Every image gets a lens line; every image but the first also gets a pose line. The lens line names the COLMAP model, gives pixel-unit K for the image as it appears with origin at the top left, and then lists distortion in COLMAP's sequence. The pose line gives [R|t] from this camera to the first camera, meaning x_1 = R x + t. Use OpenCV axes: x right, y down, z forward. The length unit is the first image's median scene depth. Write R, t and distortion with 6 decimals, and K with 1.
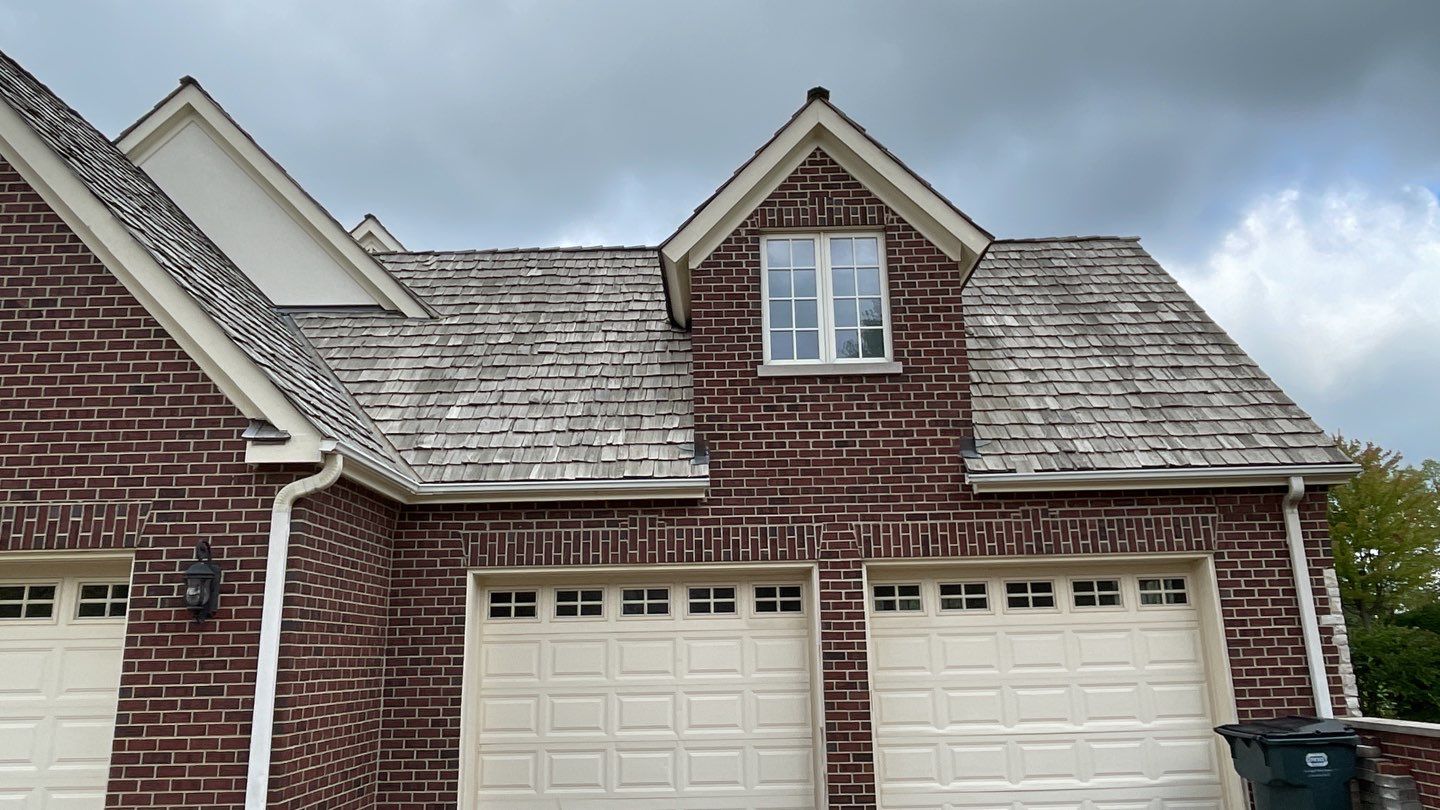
lens RADIAL K [[976.8, 0, 731.1], [0, 976.8, 388.7], [0, 0, 1]] dist [0.045432, -0.078724]
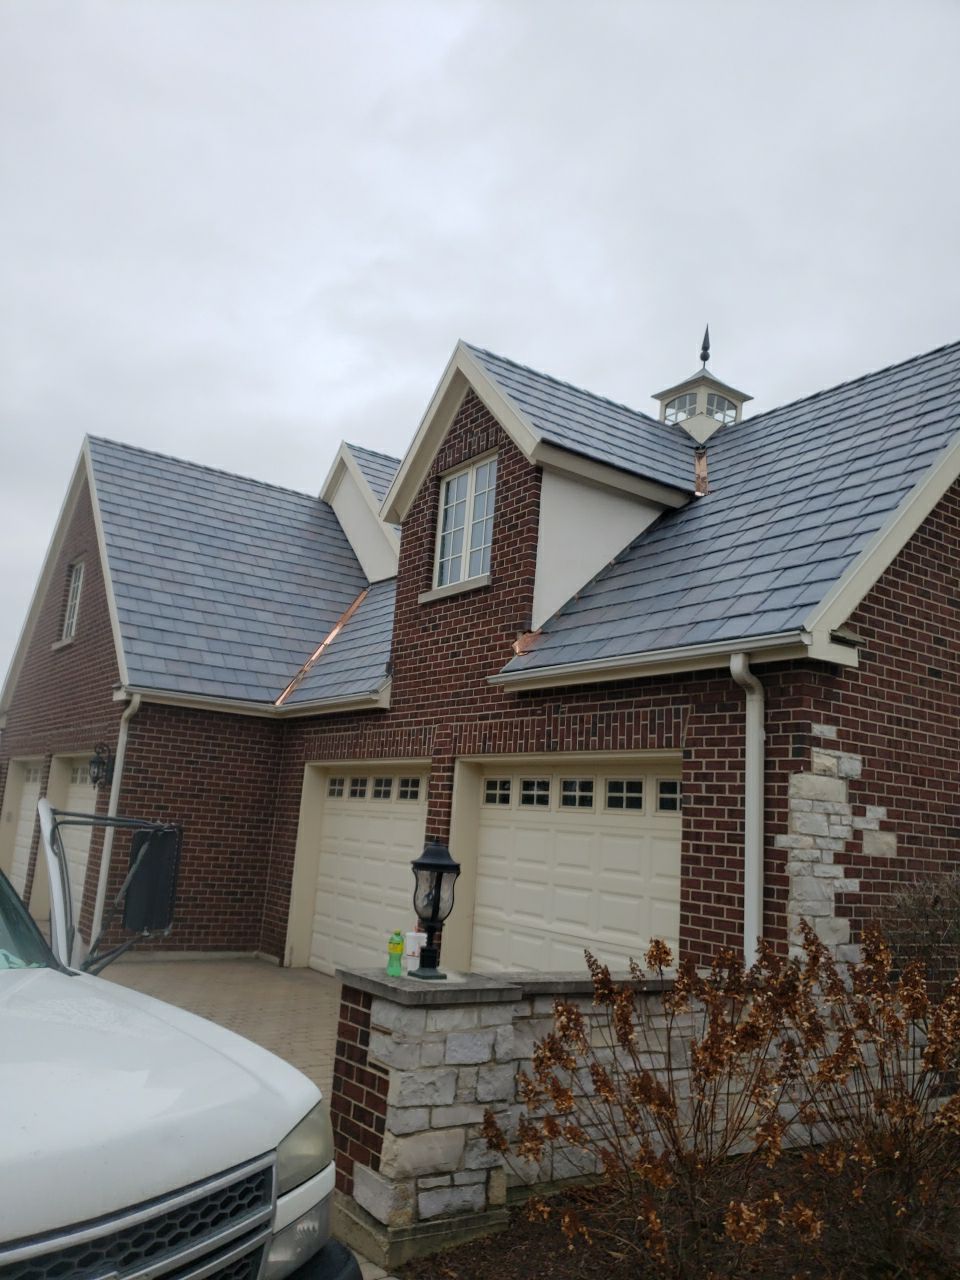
lens RADIAL K [[961.6, 0, 480.0], [0, 961.6, 640.0], [0, 0, 1]] dist [0.201147, -0.576066]
pose [[0.581051, -0.090997, -0.808764, 1.042272], [0.125327, 0.991881, -0.021560, 0.067322], [0.804160, -0.088832, 0.587737, 0.372070]]
